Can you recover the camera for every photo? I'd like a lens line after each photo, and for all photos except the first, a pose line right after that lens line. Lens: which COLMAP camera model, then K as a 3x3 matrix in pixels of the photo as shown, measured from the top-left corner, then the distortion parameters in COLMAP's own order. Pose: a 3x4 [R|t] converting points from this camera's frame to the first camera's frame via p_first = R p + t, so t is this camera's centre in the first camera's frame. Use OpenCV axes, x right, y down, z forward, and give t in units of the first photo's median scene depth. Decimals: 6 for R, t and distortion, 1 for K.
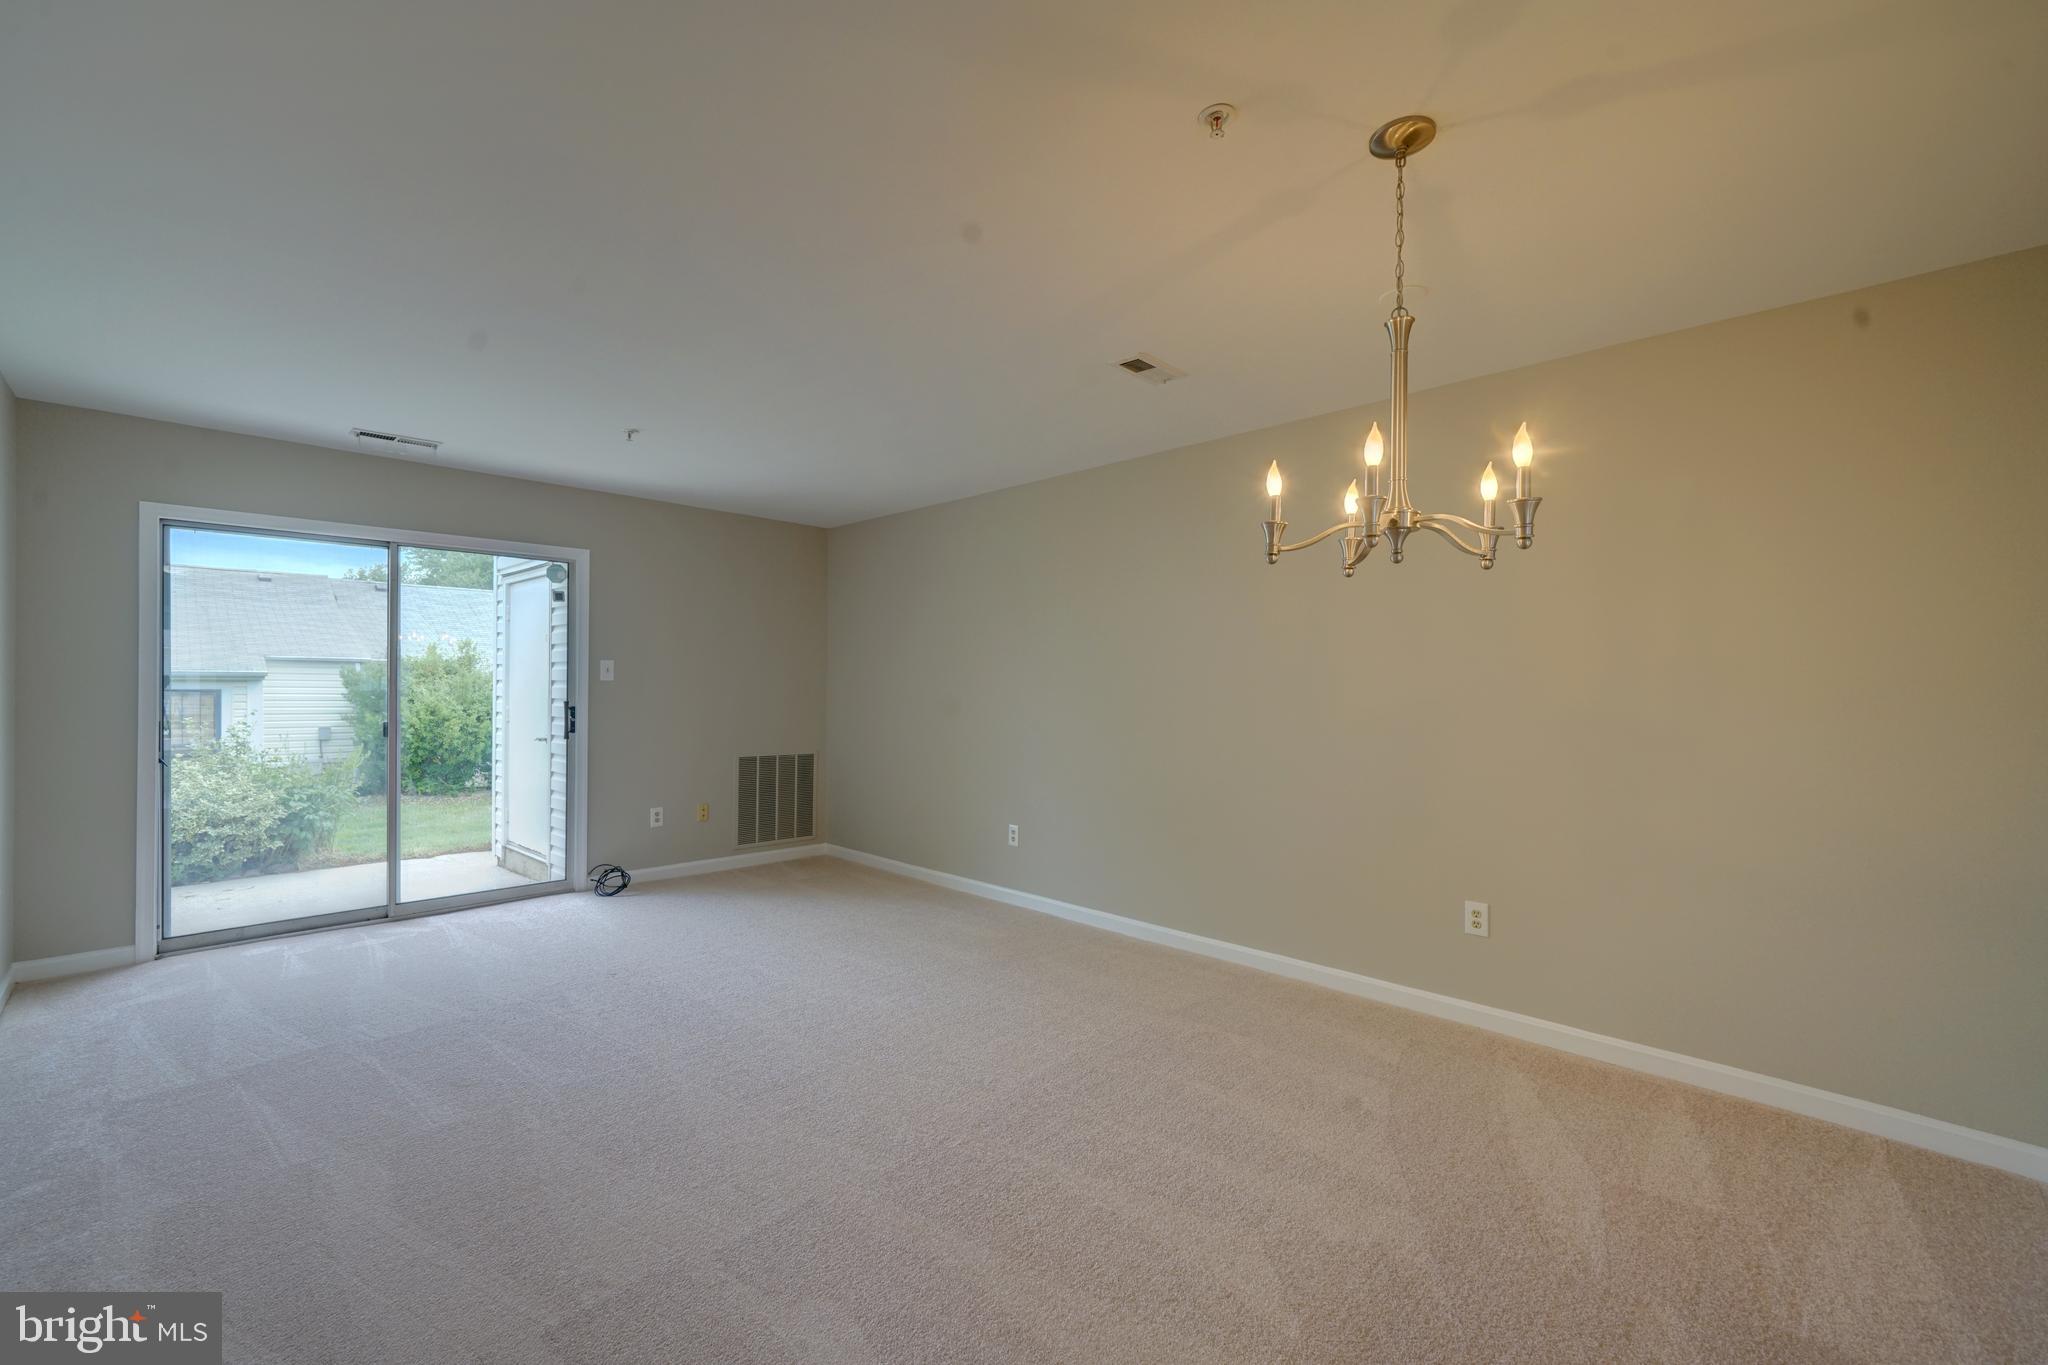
lens RADIAL K [[834.2, 0, 1009.6], [0, 834.2, 689.8], [0, 0, 1]] dist [-0.001713, 0.000191]
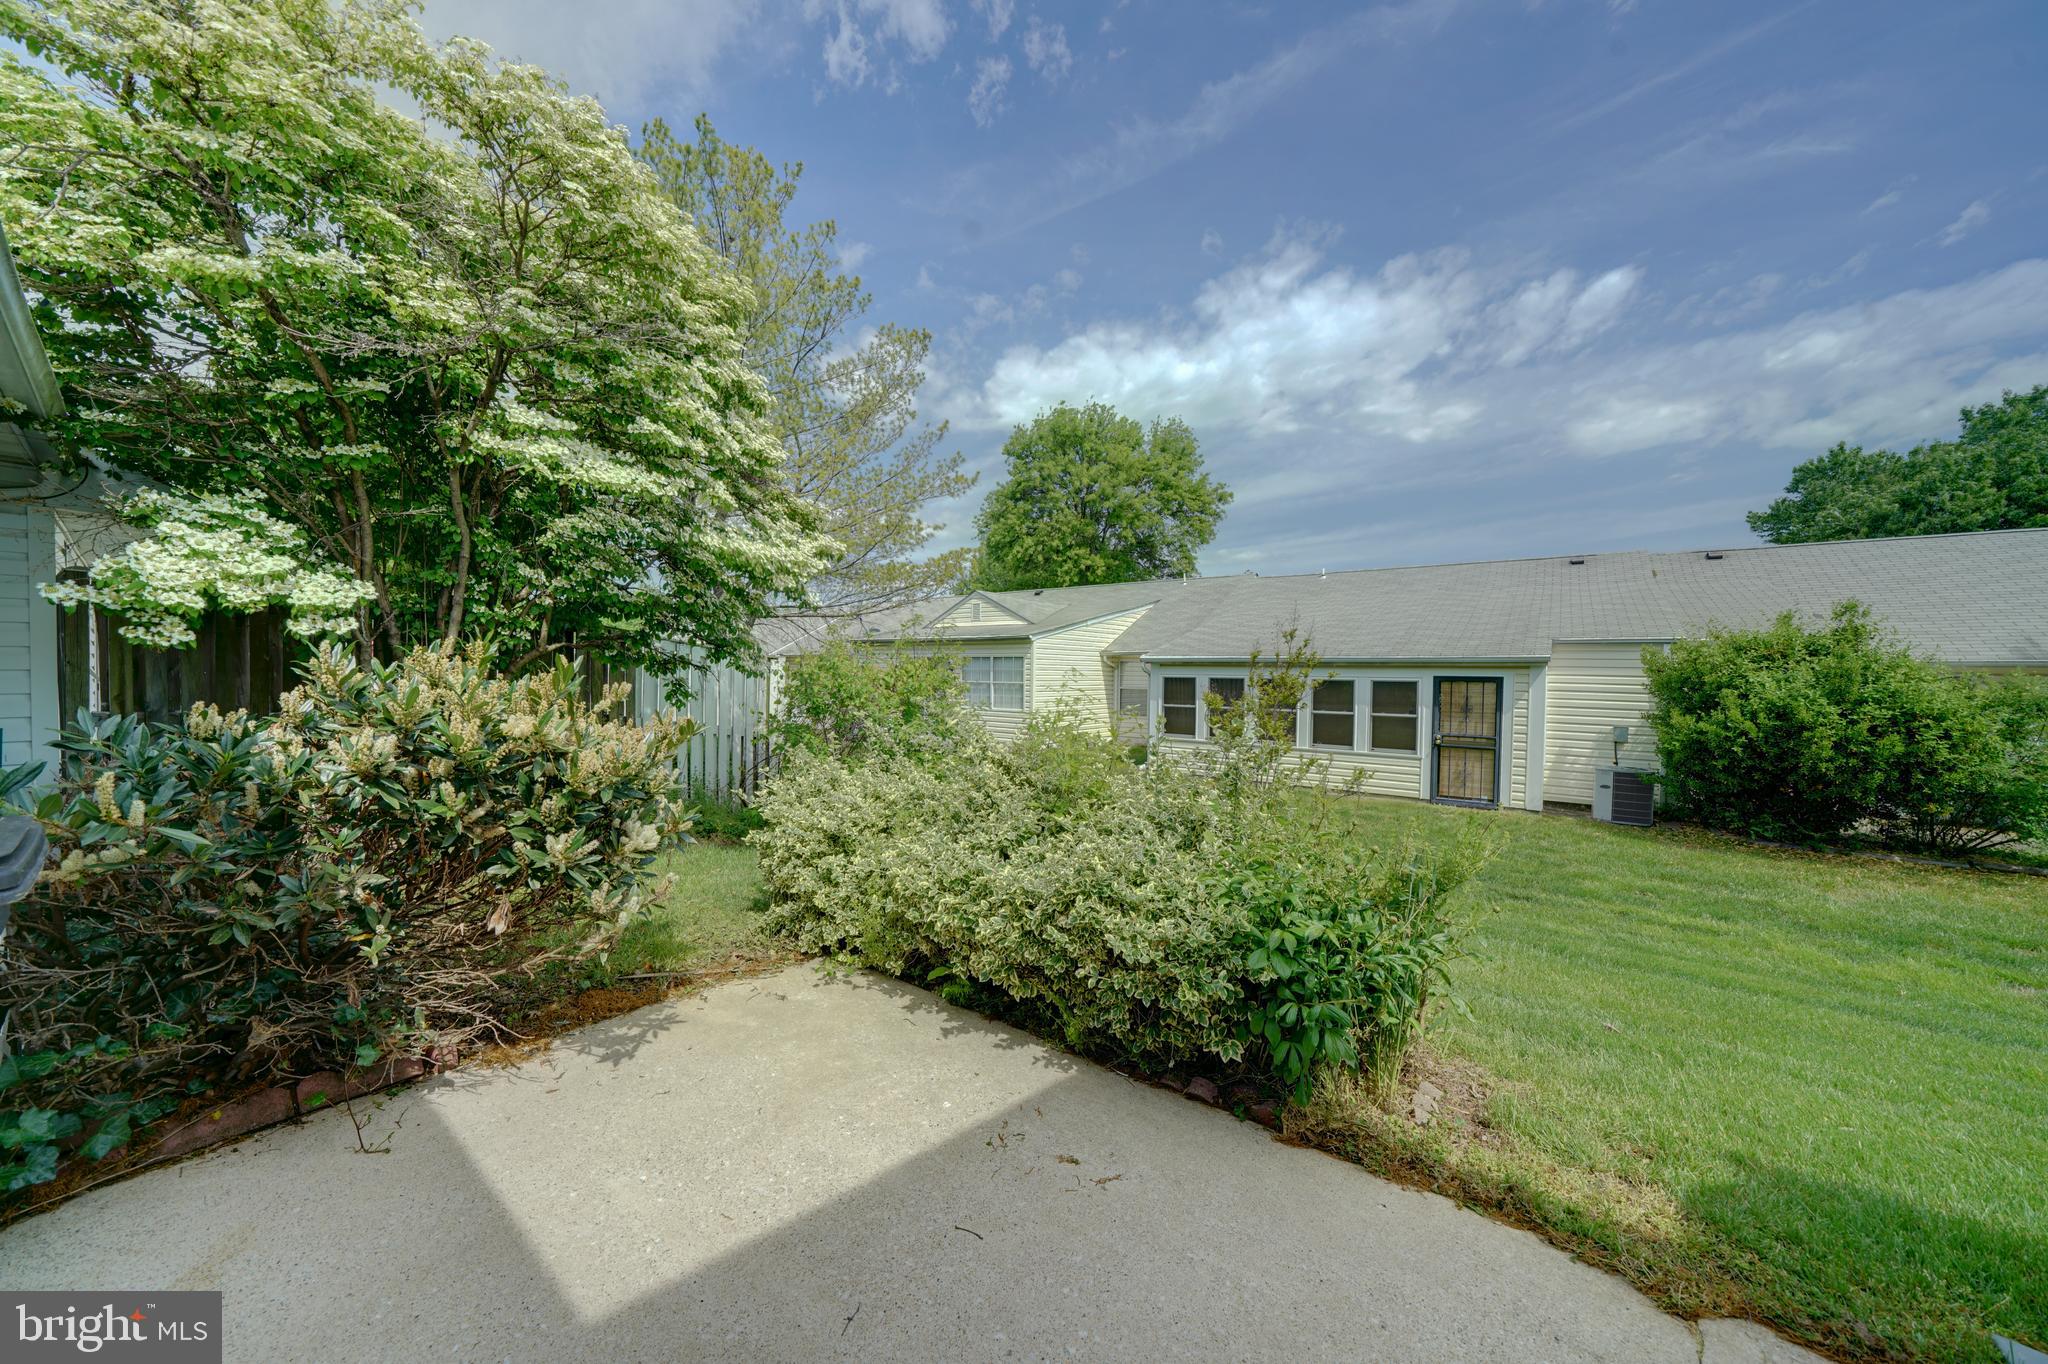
lens RADIAL K [[708.7, 0, 1010.6], [0, 708.7, 686.3], [0, 0, 1]] dist [-0.027258, 0.003081]
pose [[0.114724, 0.015262, -0.993280, -0.592837], [-0.015940, 0.999782, 0.013521, 0.018190], [0.993269, 0.014282, 0.114942, 0.884093]]
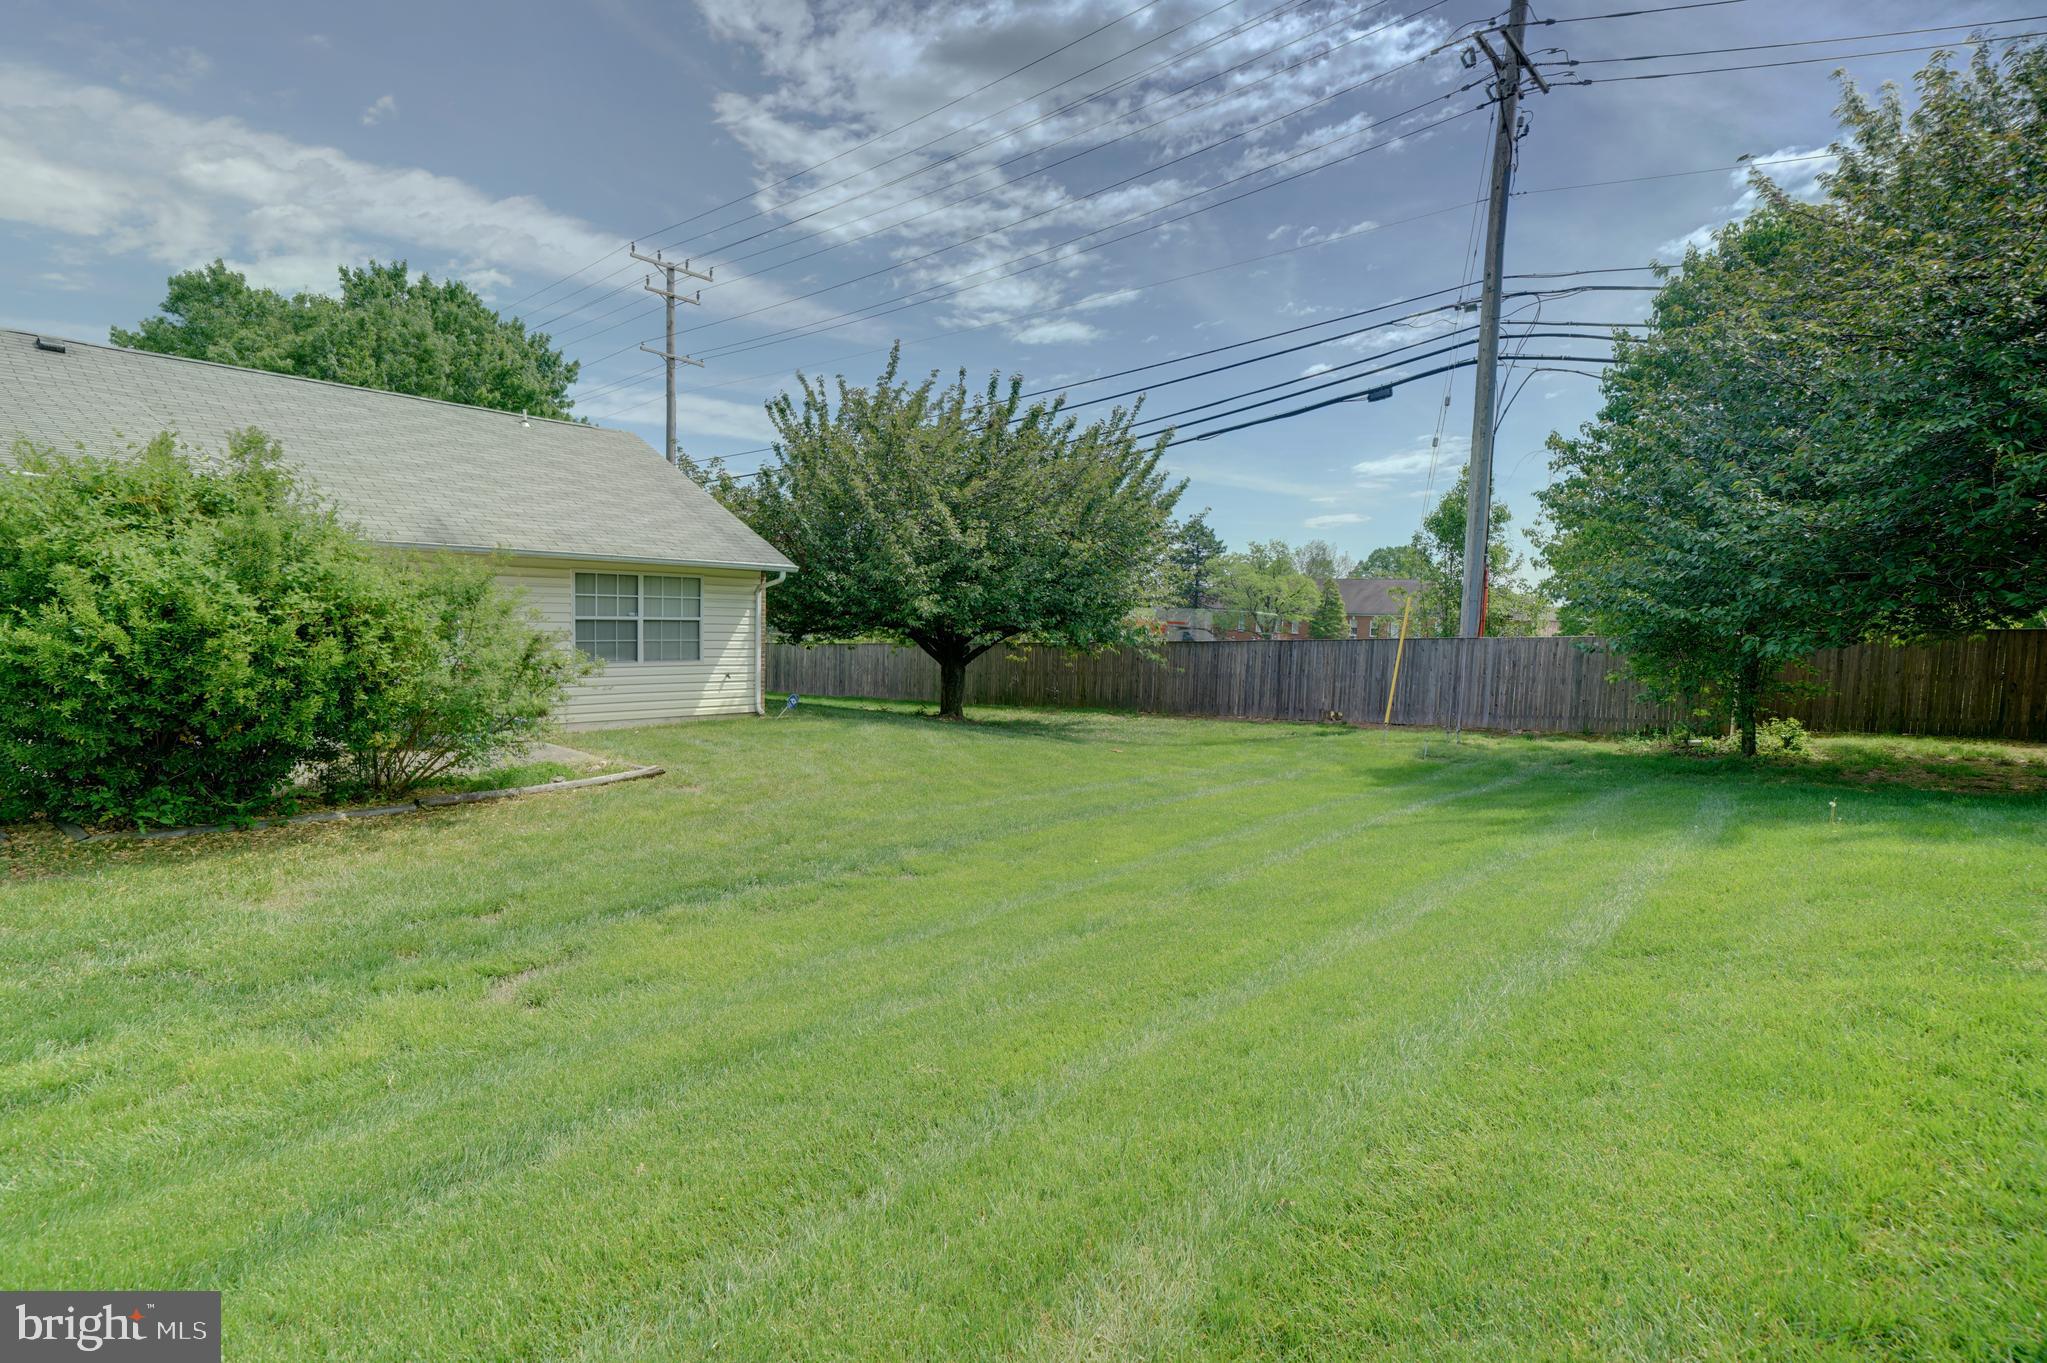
lens RADIAL K [[1051.2, 0, 1019.4], [0, 1051.2, 709.3], [0, 0, 1]] dist [0.045200, 0.000161]
pose [[0.998829, 0.017596, 0.045075, -0.851091], [-0.021917, 0.995018, 0.097256, 0.037958], [-0.043139, -0.098130, 0.994238, 1.273364]]
